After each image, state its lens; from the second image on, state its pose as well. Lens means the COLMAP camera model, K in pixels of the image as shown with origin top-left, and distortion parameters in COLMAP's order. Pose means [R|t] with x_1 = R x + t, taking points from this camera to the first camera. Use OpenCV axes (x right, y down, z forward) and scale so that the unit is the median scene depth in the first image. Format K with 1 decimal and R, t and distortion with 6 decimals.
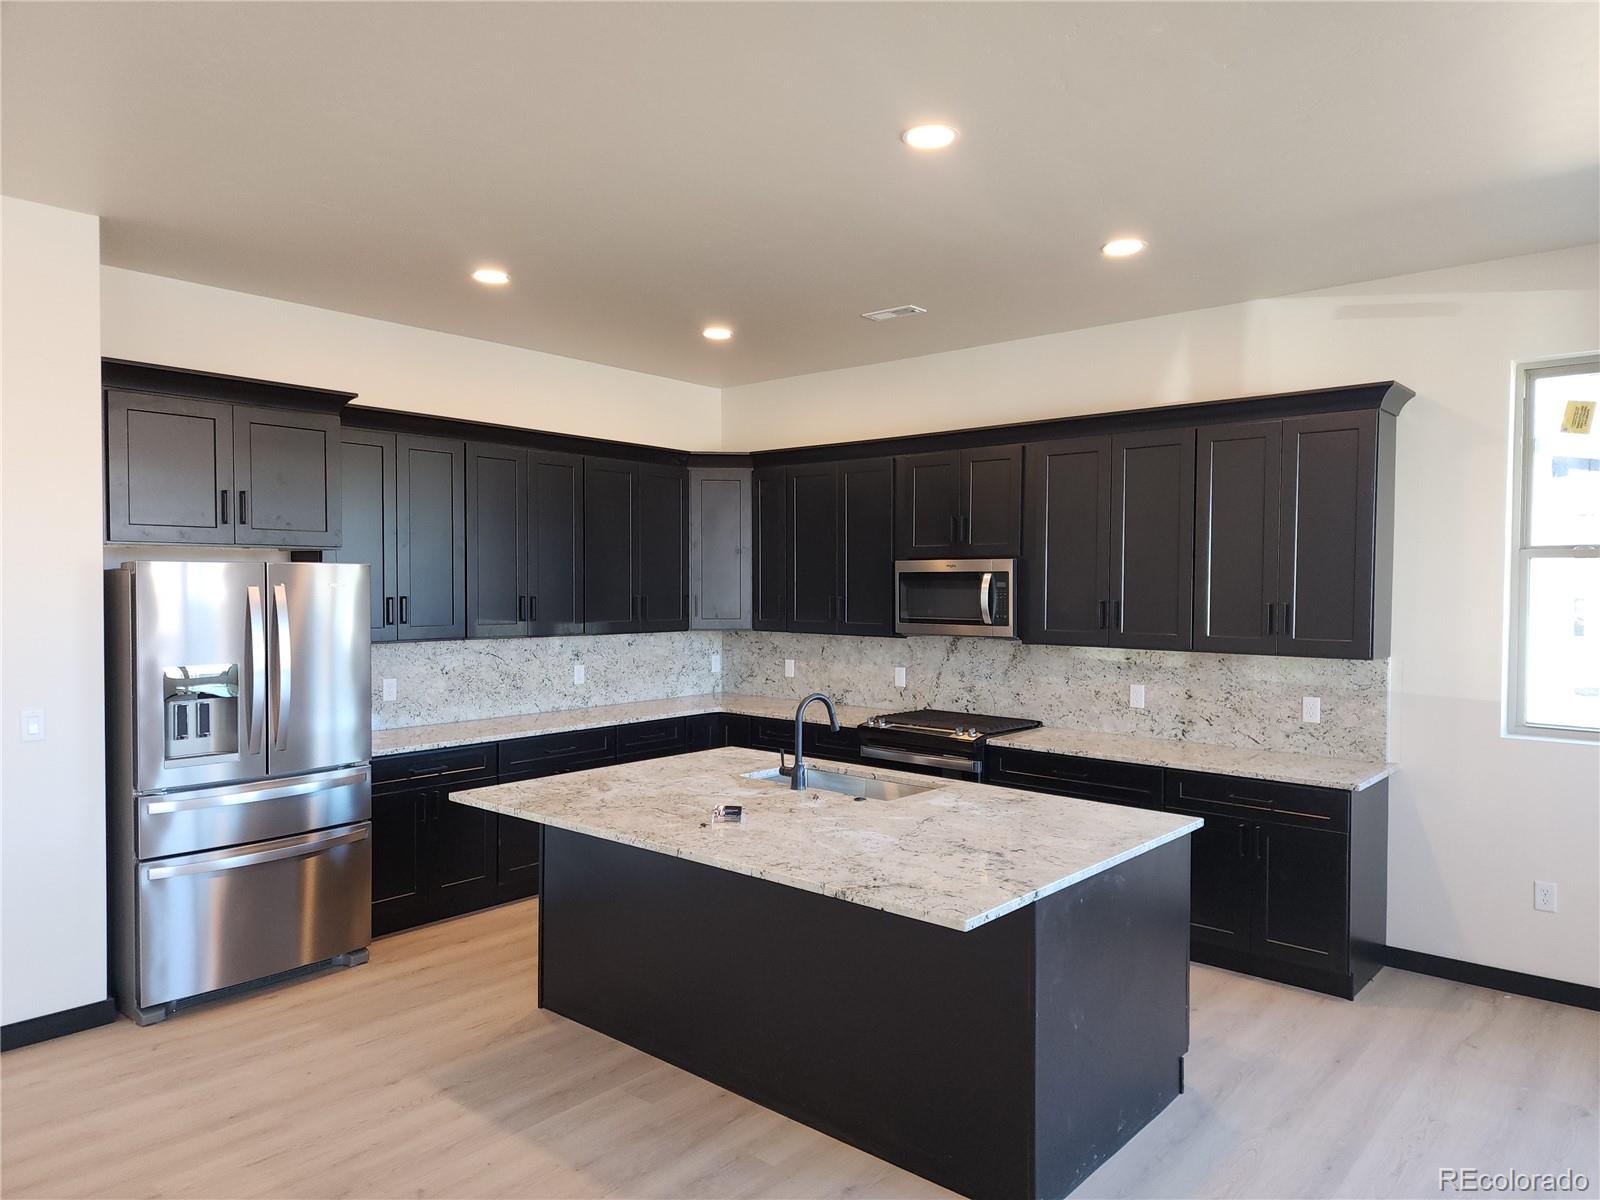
lens RADIAL K [[1056.1, 0, 815.9], [0, 1056.1, 573.5], [0, 0, 1]] dist [0.117508, -0.109850]
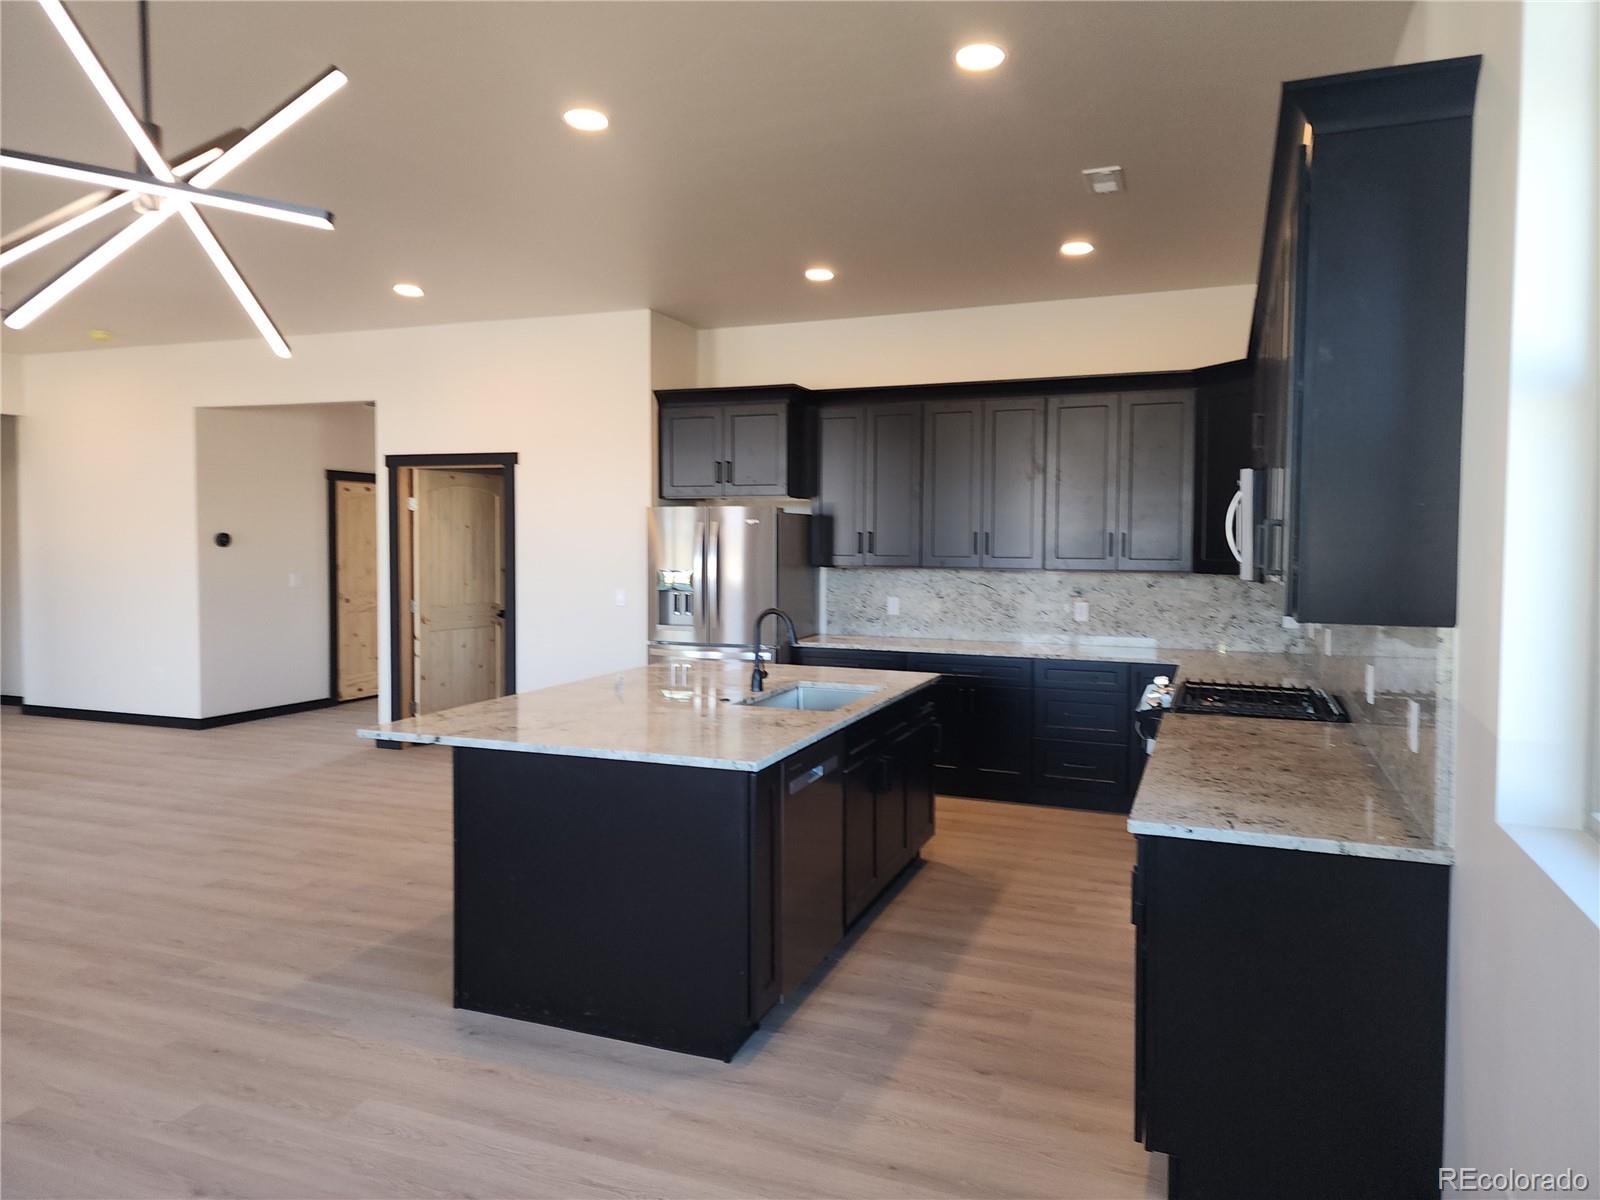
lens RADIAL K [[1056.1, 0, 815.9], [0, 1056.1, 573.5], [0, 0, 1]] dist [0.117508, -0.109850]
pose [[0.335865, 0.026095, -0.941549, 0.734534], [0.004504, 0.999560, 0.029309, 0.031671], [0.941900, -0.014084, 0.335599, 0.480342]]
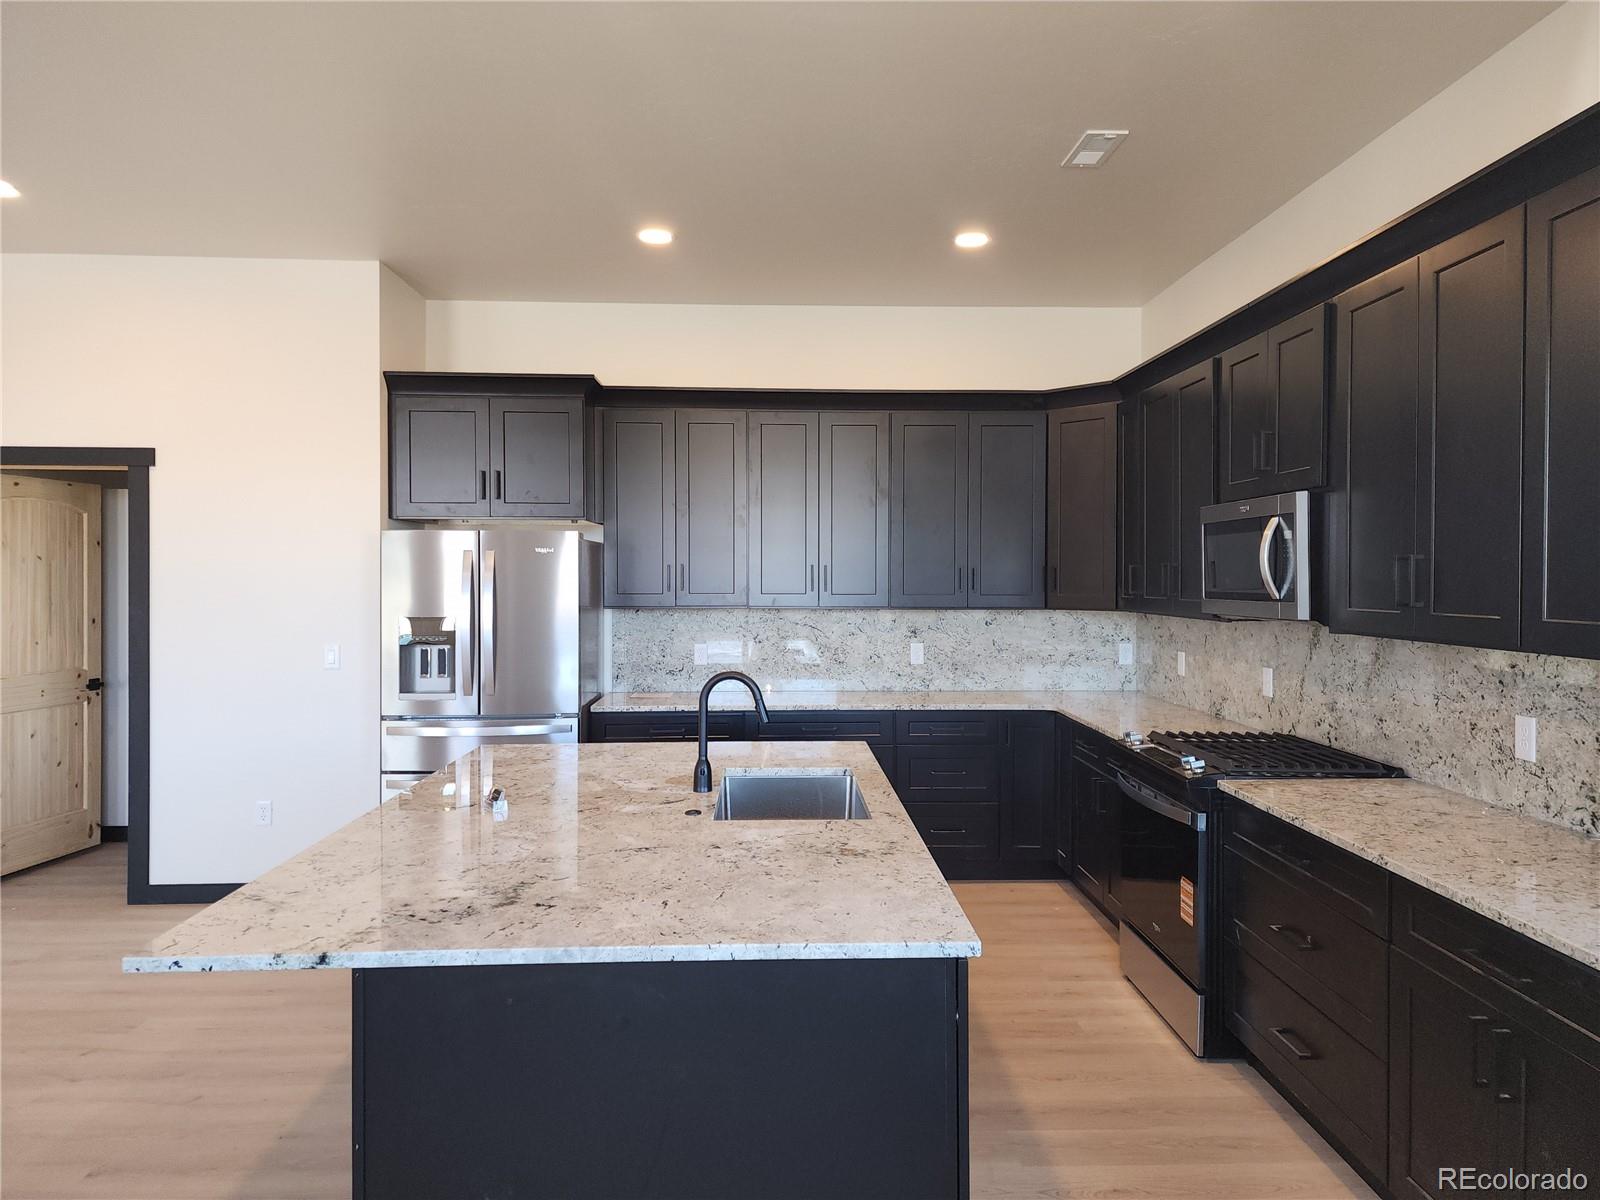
lens RADIAL K [[1056.1, 0, 815.9], [0, 1056.1, 573.5], [0, 0, 1]] dist [0.117508, -0.109850]
pose [[0.679392, -0.006968, -0.733743, 0.433814], [0.008821, 0.999960, -0.001329, 0.030824], [0.733723, -0.005569, 0.679426, 0.368702]]
